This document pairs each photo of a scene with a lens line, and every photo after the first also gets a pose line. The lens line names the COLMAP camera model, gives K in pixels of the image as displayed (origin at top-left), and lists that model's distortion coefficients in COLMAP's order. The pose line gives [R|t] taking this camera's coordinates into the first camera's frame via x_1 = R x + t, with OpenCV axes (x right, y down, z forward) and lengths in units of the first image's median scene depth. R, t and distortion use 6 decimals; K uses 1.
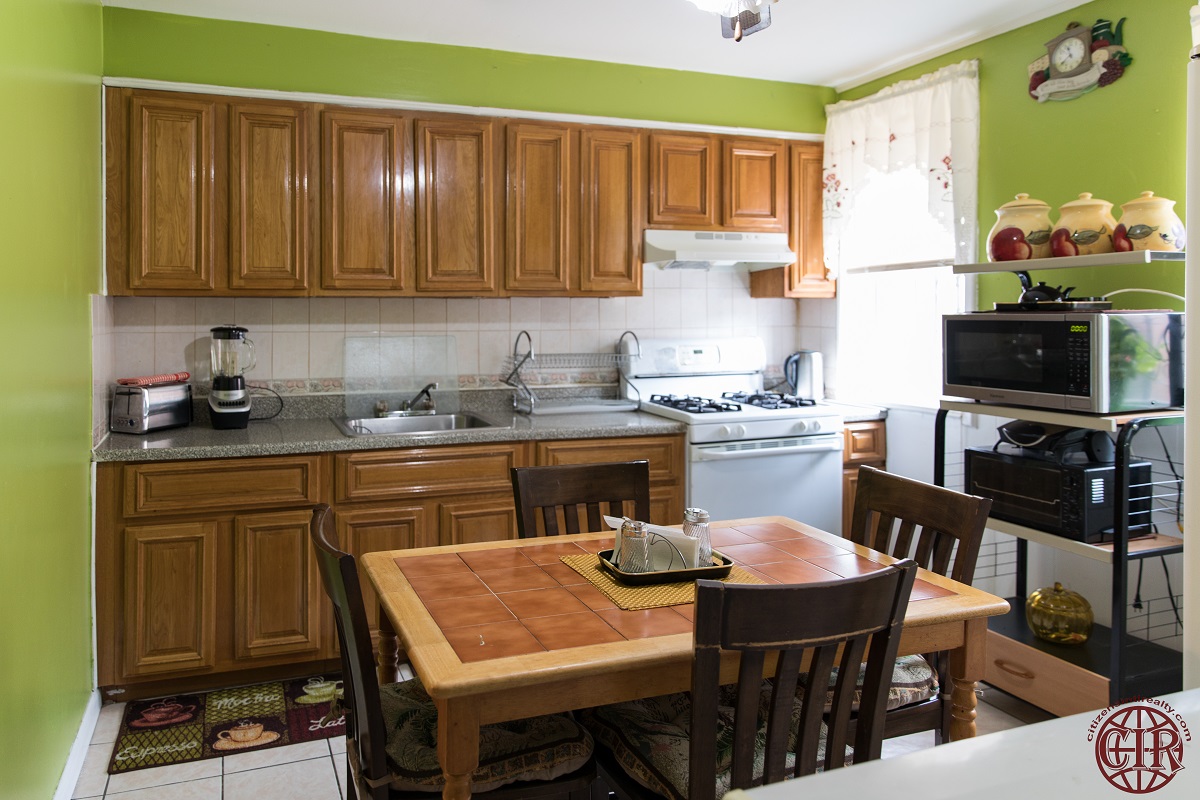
lens RADIAL K [[835.8, 0, 510.6], [0, 835.8, 310.7], [0, 0, 1]] dist [0.003375, -0.000541]
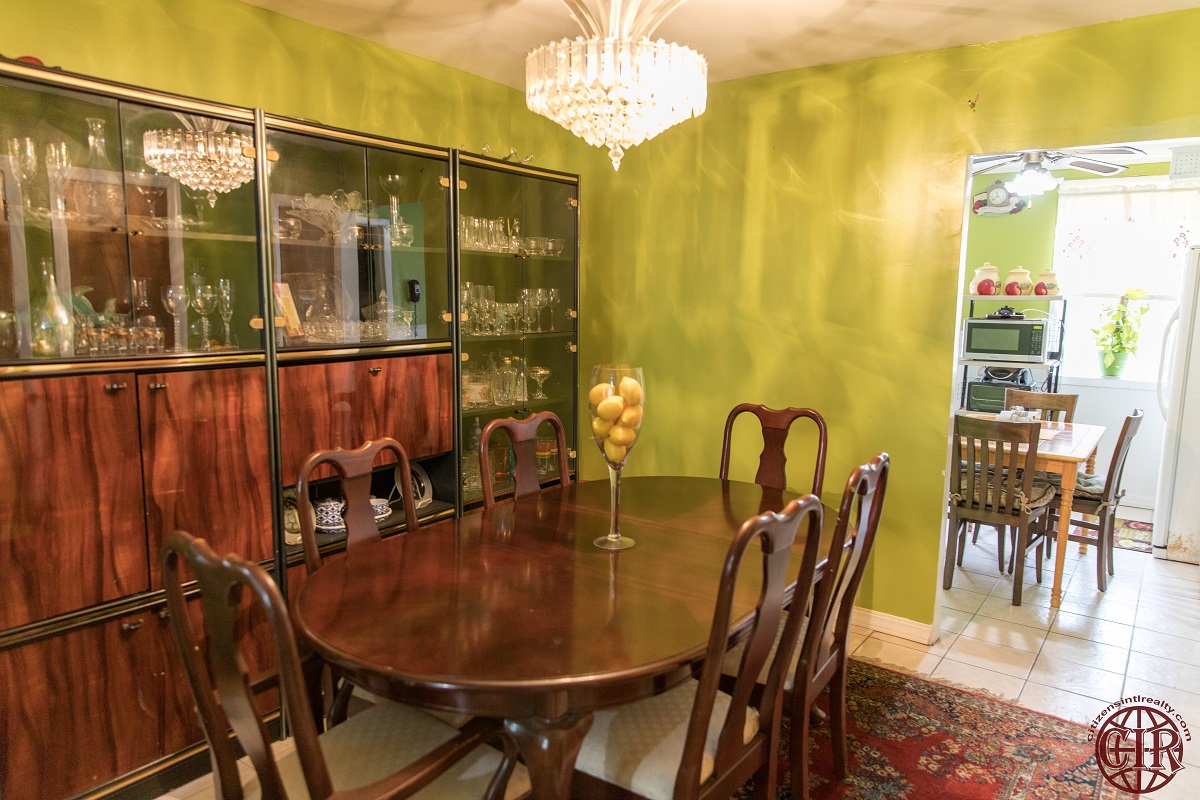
lens RADIAL K [[804.3, 0, 600.0], [0, 804.3, 400.0], [0, 0, 1]] dist [0.005423, 0.001204]
pose [[0.815526, -0.063753, 0.575198, -1.093223], [-0.014931, 0.991265, 0.131039, -0.036538], [-0.578528, -0.115454, 0.807450, -0.102099]]
